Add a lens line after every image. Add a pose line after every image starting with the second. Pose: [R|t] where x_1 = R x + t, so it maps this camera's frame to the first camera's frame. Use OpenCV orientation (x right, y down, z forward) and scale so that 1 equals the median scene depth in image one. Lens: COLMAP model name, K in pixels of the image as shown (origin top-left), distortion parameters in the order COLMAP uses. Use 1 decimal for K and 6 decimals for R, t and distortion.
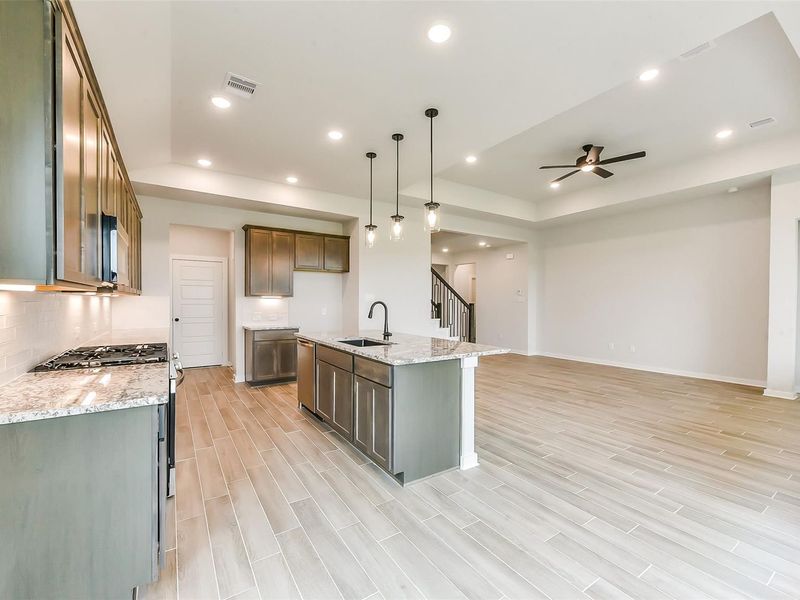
lens RADIAL K [[350.1, 0, 402.3], [0, 350.1, 301.5], [0, 0, 1]] dist [0.007581, -0.000710]
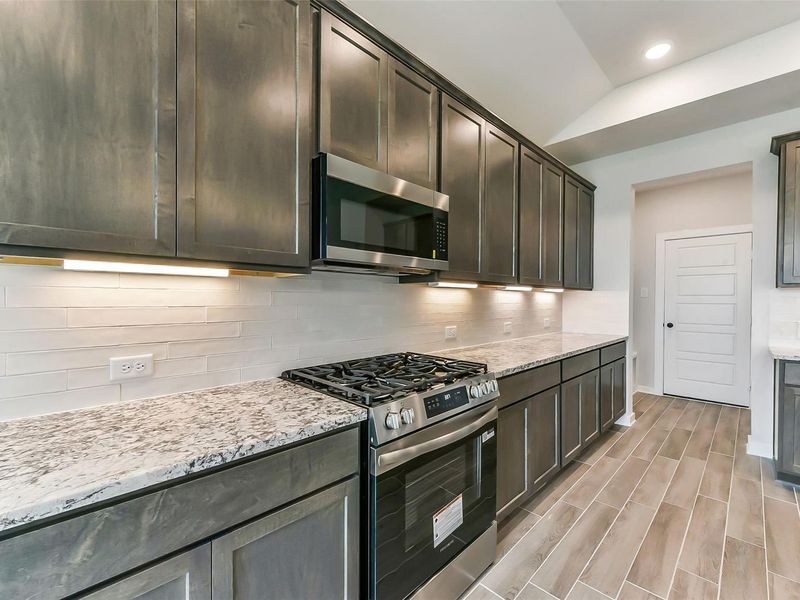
lens RADIAL K [[351.2, 0, 399.9], [0, 351.2, 302.6], [0, 0, 1]] dist [-0.000374, -0.000332]
pose [[0.201084, 0.004695, -0.979563, -0.073540], [-0.004426, 0.999983, 0.003884, 0.008039], [0.979564, 0.003554, 0.201102, 0.409341]]
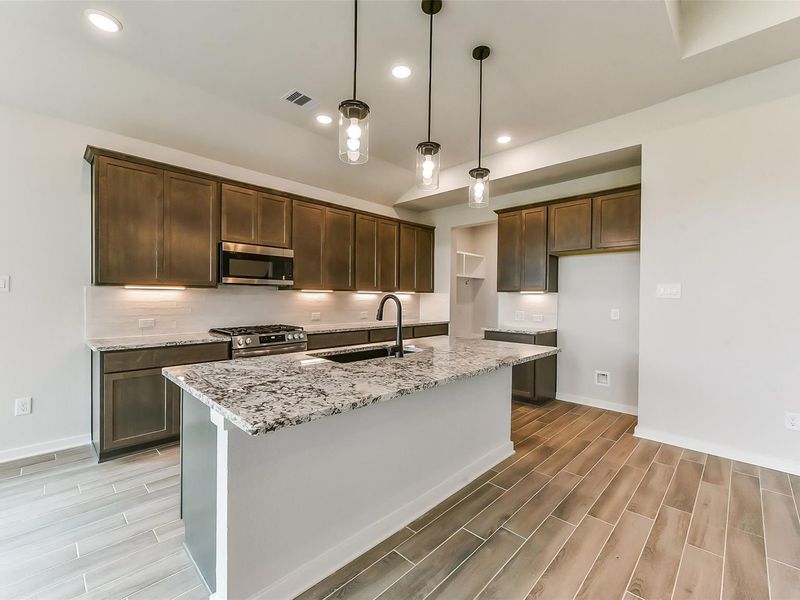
lens RADIAL K [[350.1, 0, 402.3], [0, 350.1, 301.5], [0, 0, 1]] dist [0.007581, -0.000710]
pose [[0.218197, 0.011652, -0.975835, 0.377931], [-0.008859, 0.999911, 0.009958, 0.002715], [0.975865, 0.006472, 0.218281, 0.592050]]
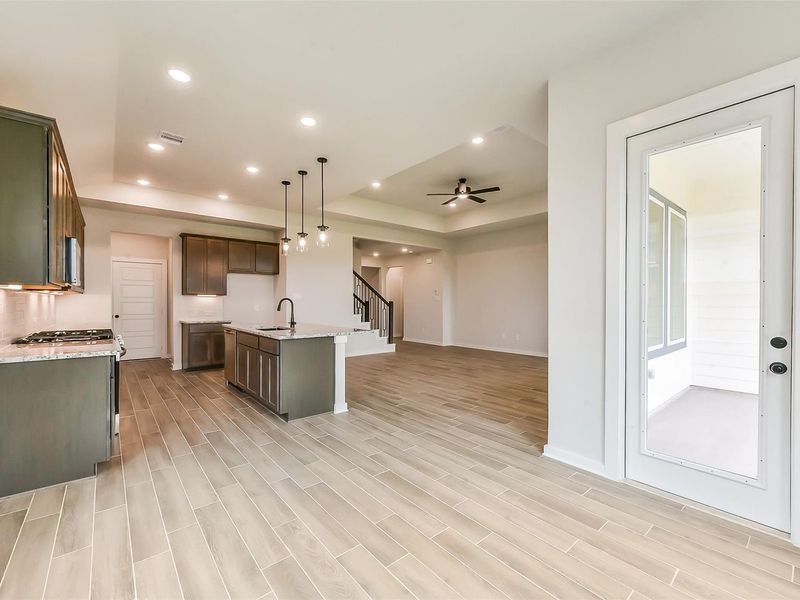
lens RADIAL K [[350.1, 0, 402.3], [0, 350.1, 301.5], [0, 0, 1]] dist [0.007581, -0.000710]
pose [[0.993284, -0.000953, 0.115697, 0.143387], [0.001054, 0.999999, -0.000810, 0.009362], [-0.115696, 0.000927, 0.993284, -0.239568]]
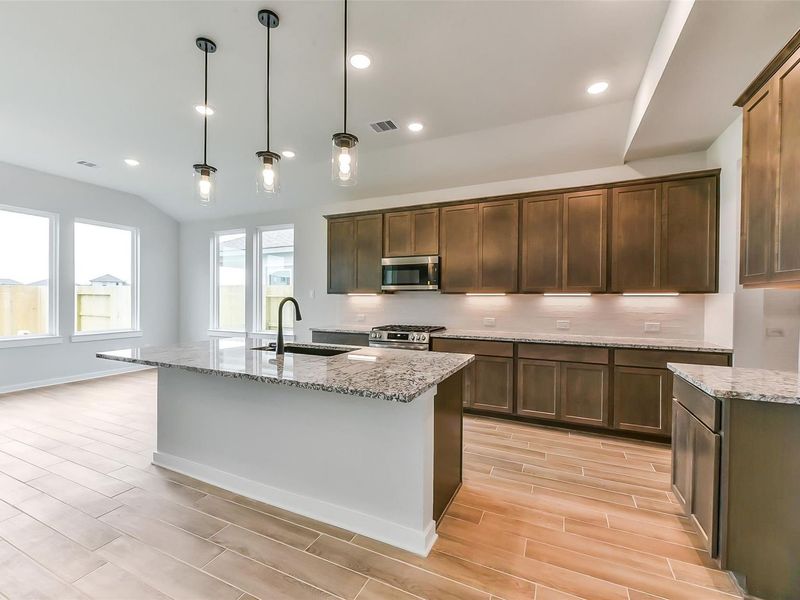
lens RADIAL K [[350.1, 0, 402.3], [0, 350.1, 301.5], [0, 0, 1]] dist [0.007581, -0.000710]
pose [[-0.848735, -0.005165, -0.528793, 0.076269], [-0.010090, 0.999928, 0.006428, 0.000204], [0.528722, 0.010791, -0.848726, 1.156749]]
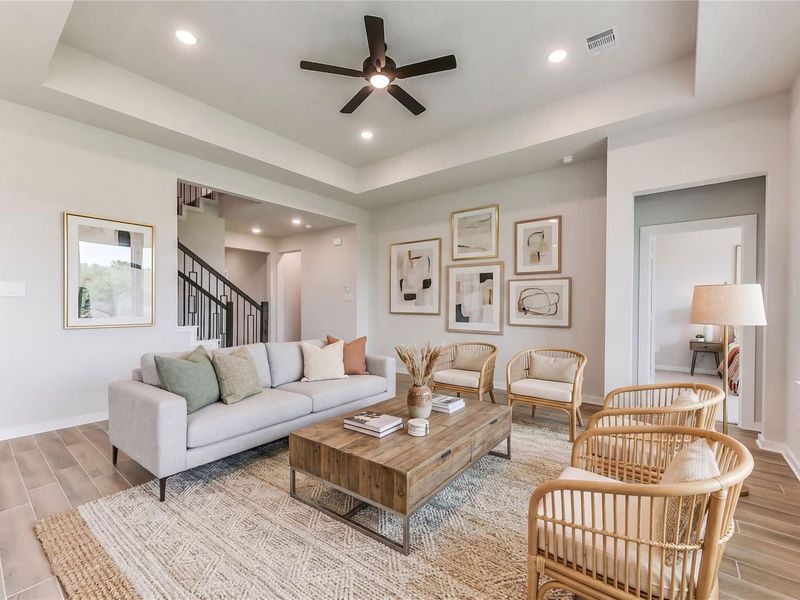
lens RADIAL K [[353.3, 0, 402.8], [0, 353.3, 303.4], [0, 0, 1]] dist [0.006225, 0.000380]
pose [[0.951034, 0.004237, 0.309056, 0.348001], [-0.004452, 0.999990, -0.000012, 0.010264], [-0.309053, -0.001365, 0.951044, 0.365790]]
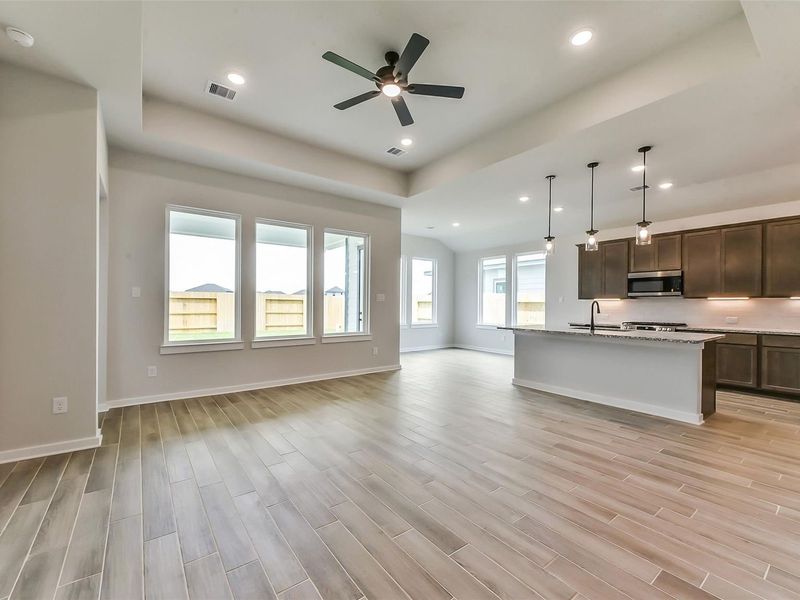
lens RADIAL K [[344.8, 0, 401.3], [0, 344.8, 304.8], [0, 0, 1]] dist [-0.002498, -0.000540]
pose [[-0.997939, -0.008419, -0.063618, 0.507686], [-0.008606, 0.999959, 0.002662, 0.011450], [0.063593, 0.003204, -0.997971, 1.520964]]
